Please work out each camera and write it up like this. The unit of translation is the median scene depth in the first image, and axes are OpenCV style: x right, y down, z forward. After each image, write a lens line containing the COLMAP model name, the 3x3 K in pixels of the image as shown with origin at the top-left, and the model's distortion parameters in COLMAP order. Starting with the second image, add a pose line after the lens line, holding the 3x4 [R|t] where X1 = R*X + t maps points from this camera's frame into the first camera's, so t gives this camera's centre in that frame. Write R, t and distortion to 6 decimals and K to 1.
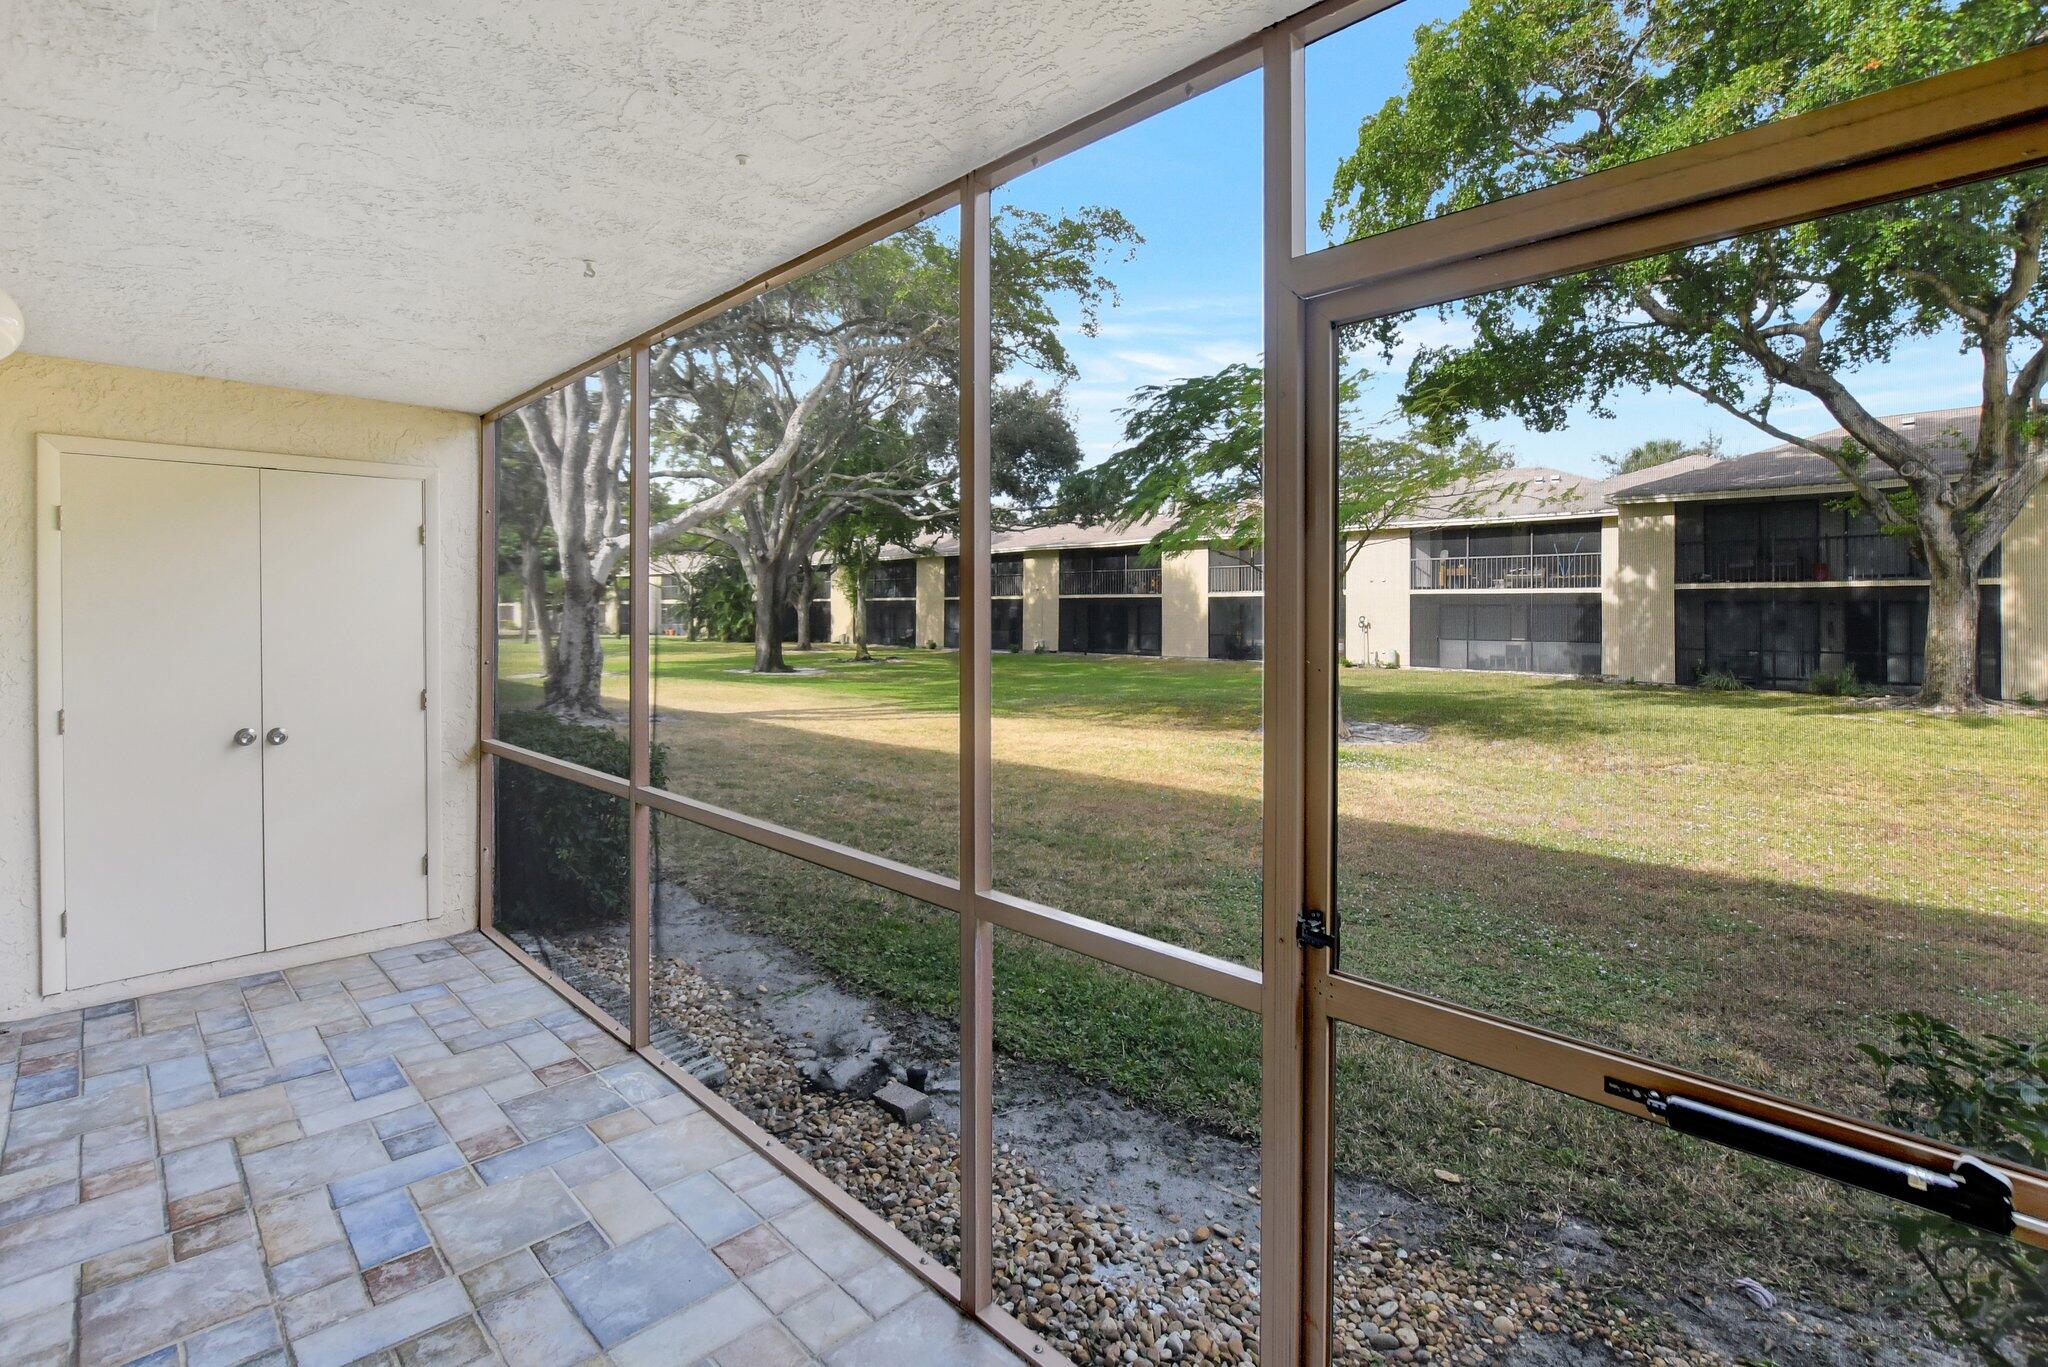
lens RADIAL K [[951.6, 0, 1024.8], [0, 951.6, 619.9], [0, 0, 1]] dist [-0.019821, 0.000017]
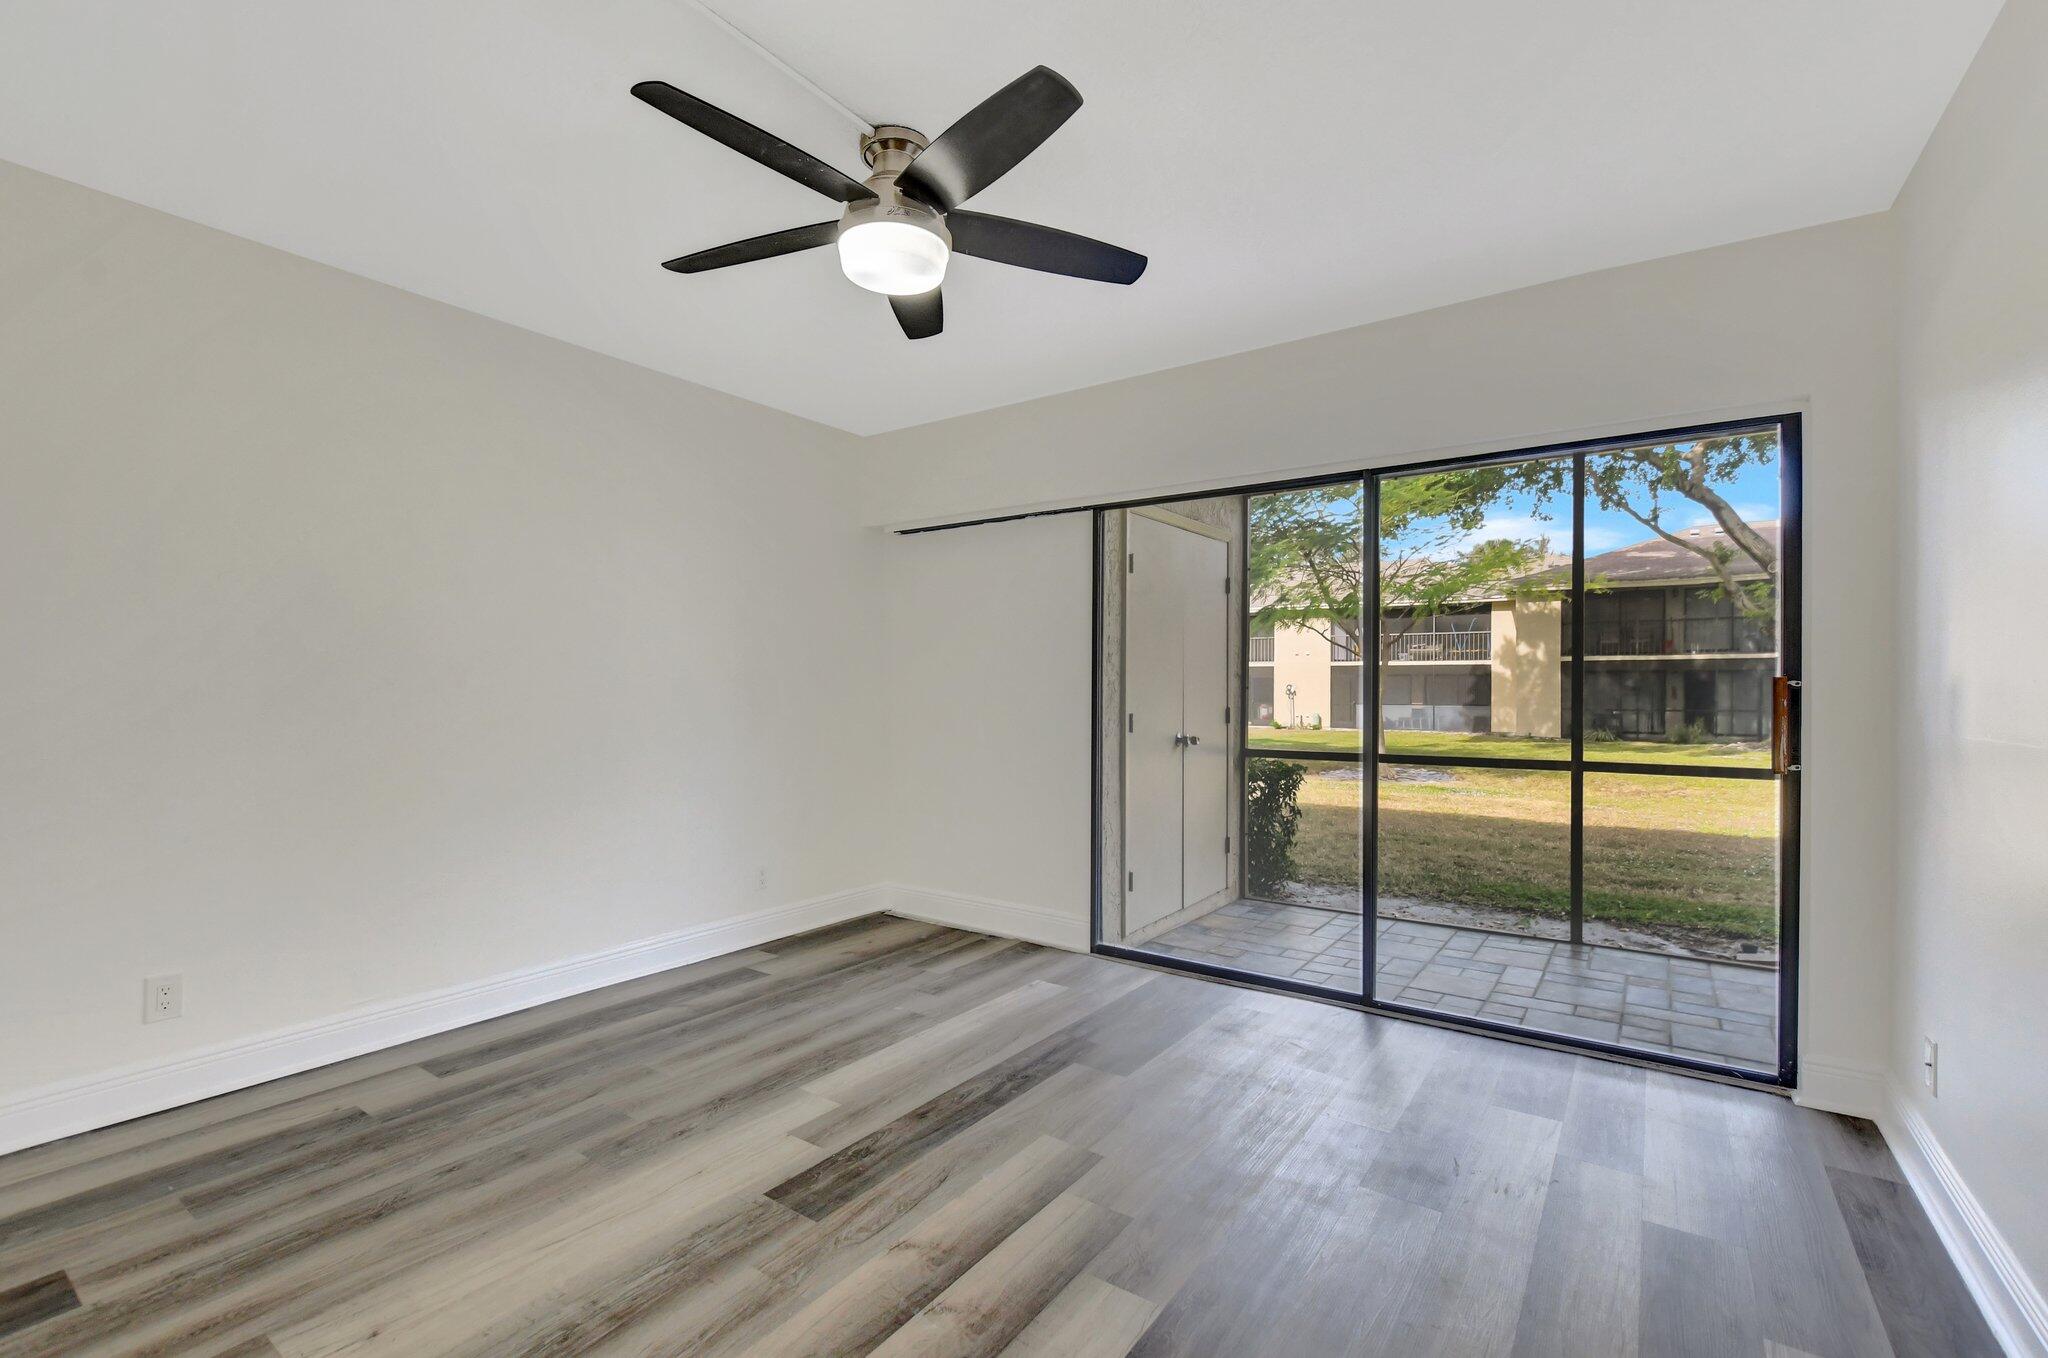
lens RADIAL K [[903.3, 0, 1024.0], [0, 903.3, 679.0], [0, 0, 1]] dist [0.001141, 0.000035]
pose [[0.982667, 0.001084, 0.185377, -0.215356], [0.002312, 0.999833, -0.018101, 0.010966], [-0.185366, 0.018216, 0.982501, -0.030058]]
